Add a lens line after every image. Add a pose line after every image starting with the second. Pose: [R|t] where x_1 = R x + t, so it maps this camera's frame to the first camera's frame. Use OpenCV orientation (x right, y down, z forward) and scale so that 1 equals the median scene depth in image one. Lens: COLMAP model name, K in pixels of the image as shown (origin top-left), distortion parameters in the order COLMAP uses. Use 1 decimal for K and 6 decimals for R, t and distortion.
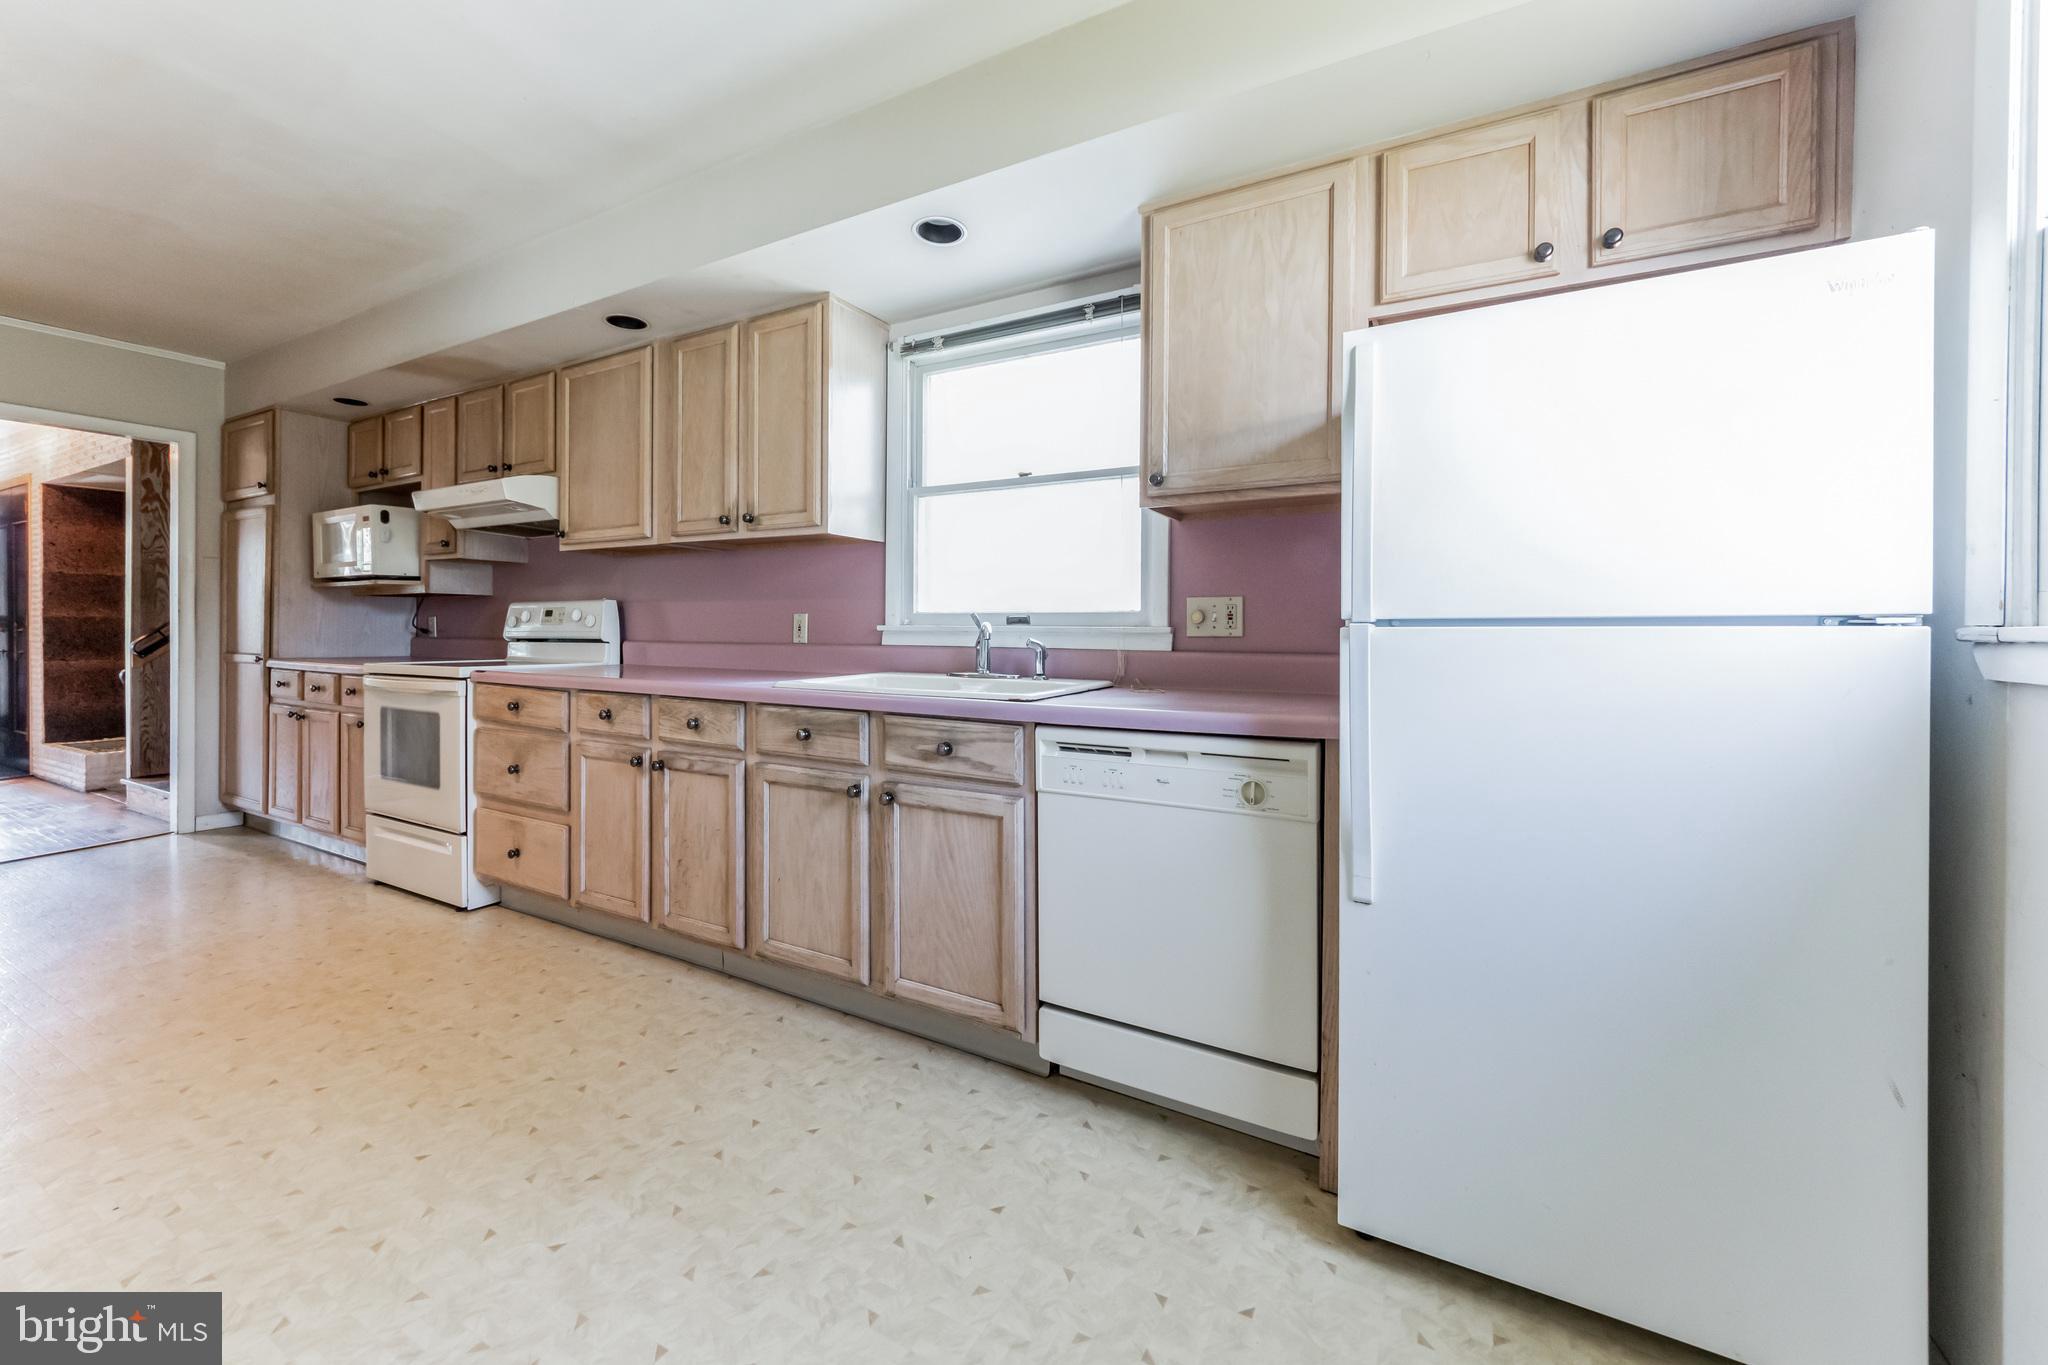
lens RADIAL K [[828.6, 0, 1023.3], [0, 828.6, 631.6], [0, 0, 1]] dist [0.026056, 0.000057]
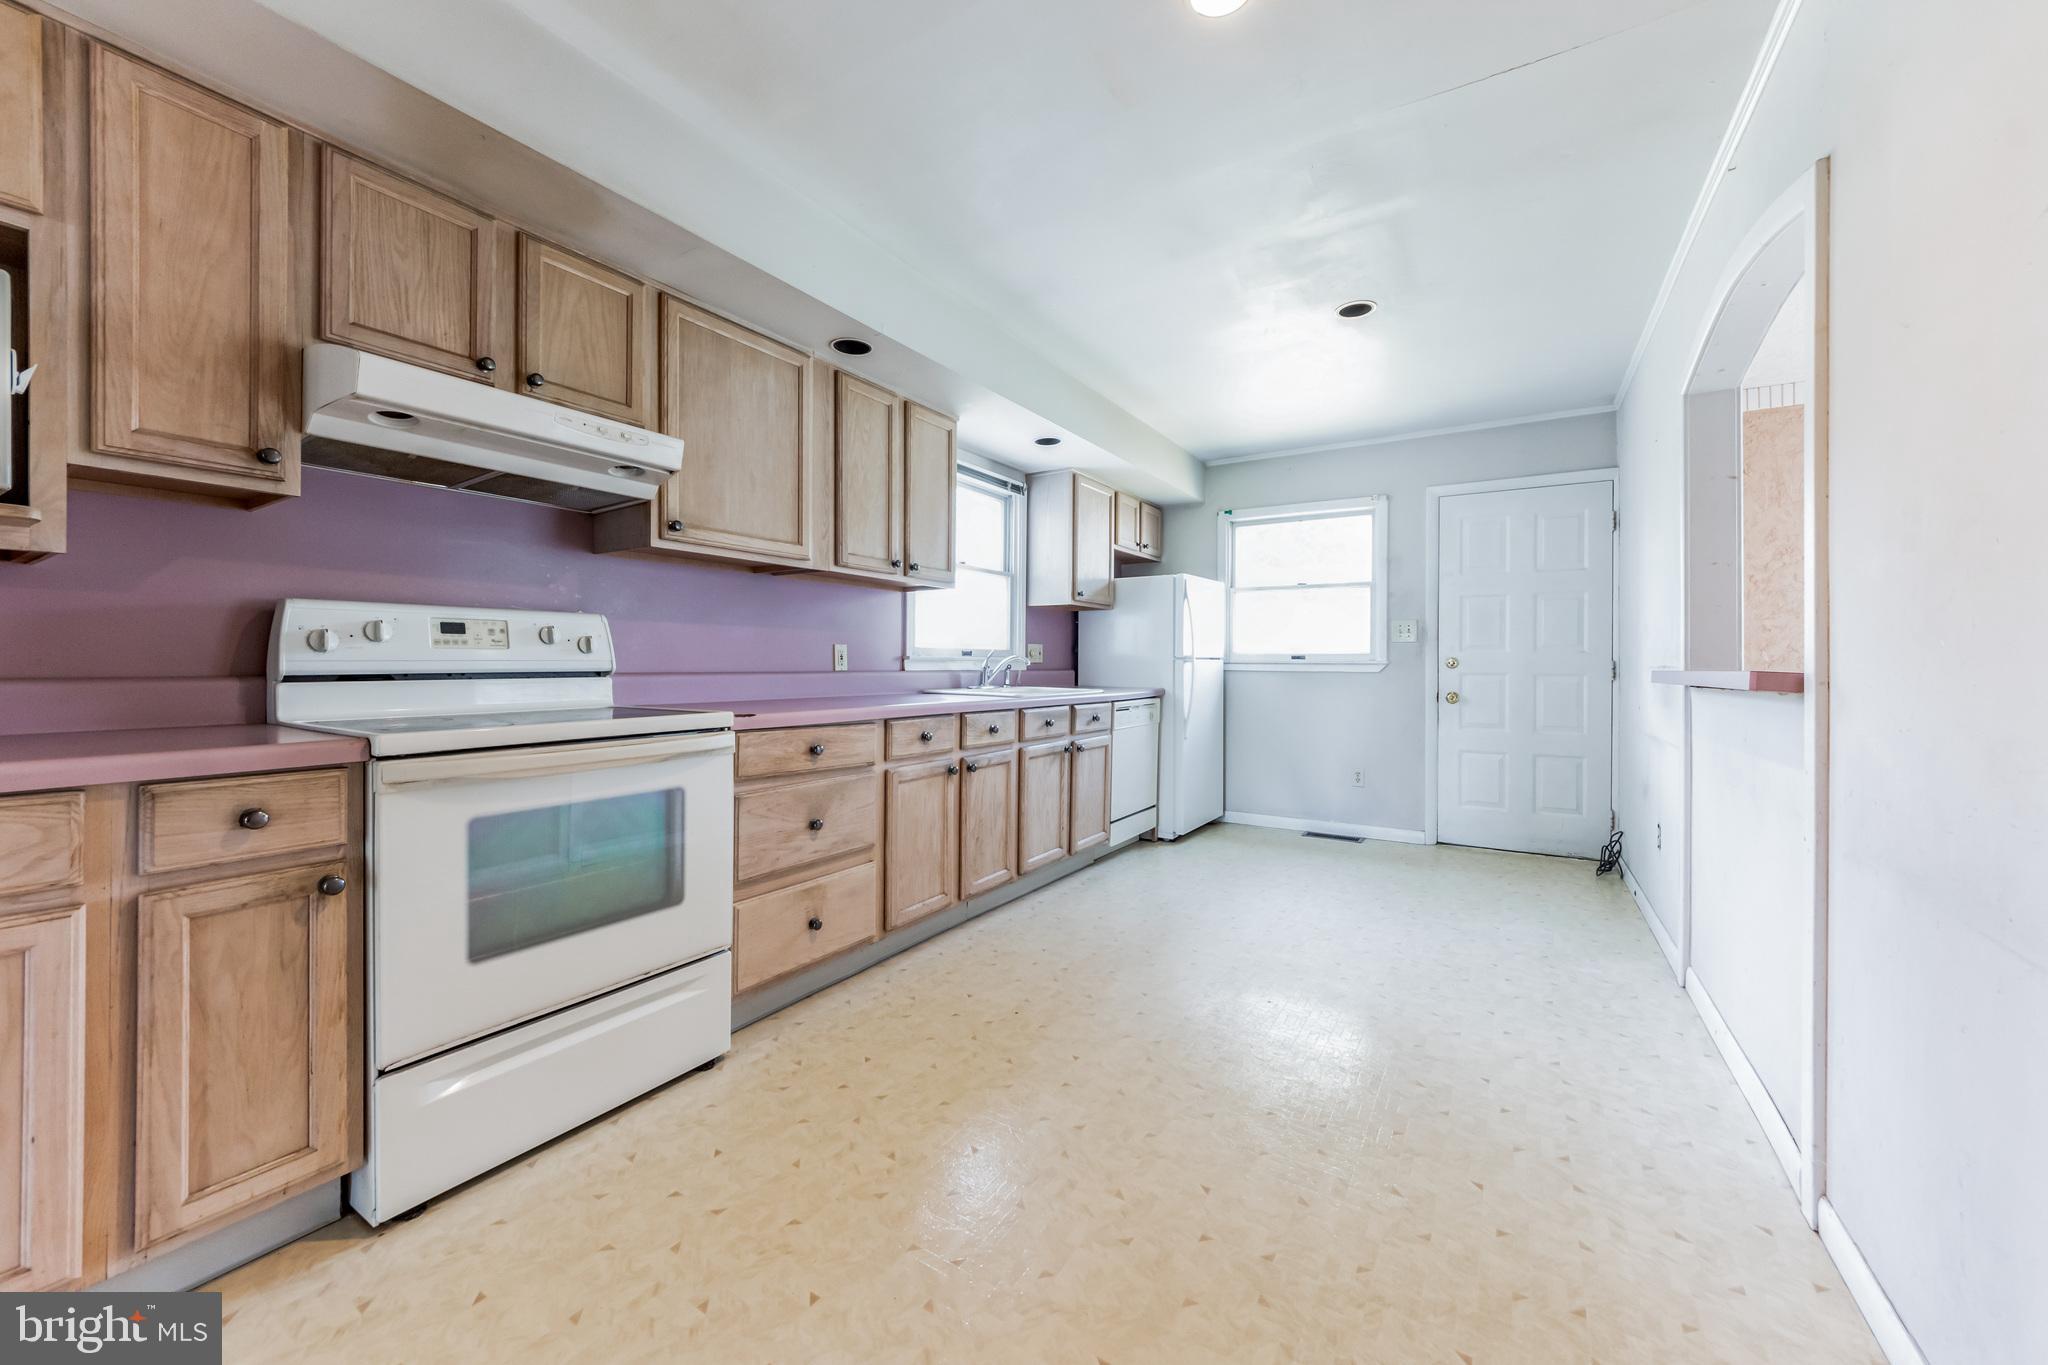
lens RADIAL K [[769.0, 0, 1022.7], [0, 769.0, 663.8], [0, 0, 1]] dist [-0.039330, -0.000017]
pose [[0.022703, -0.004374, 0.999733, -1.384815], [-0.000705, 0.999990, 0.004391, -0.000137], [-0.999742, -0.000805, 0.022699, 0.785667]]
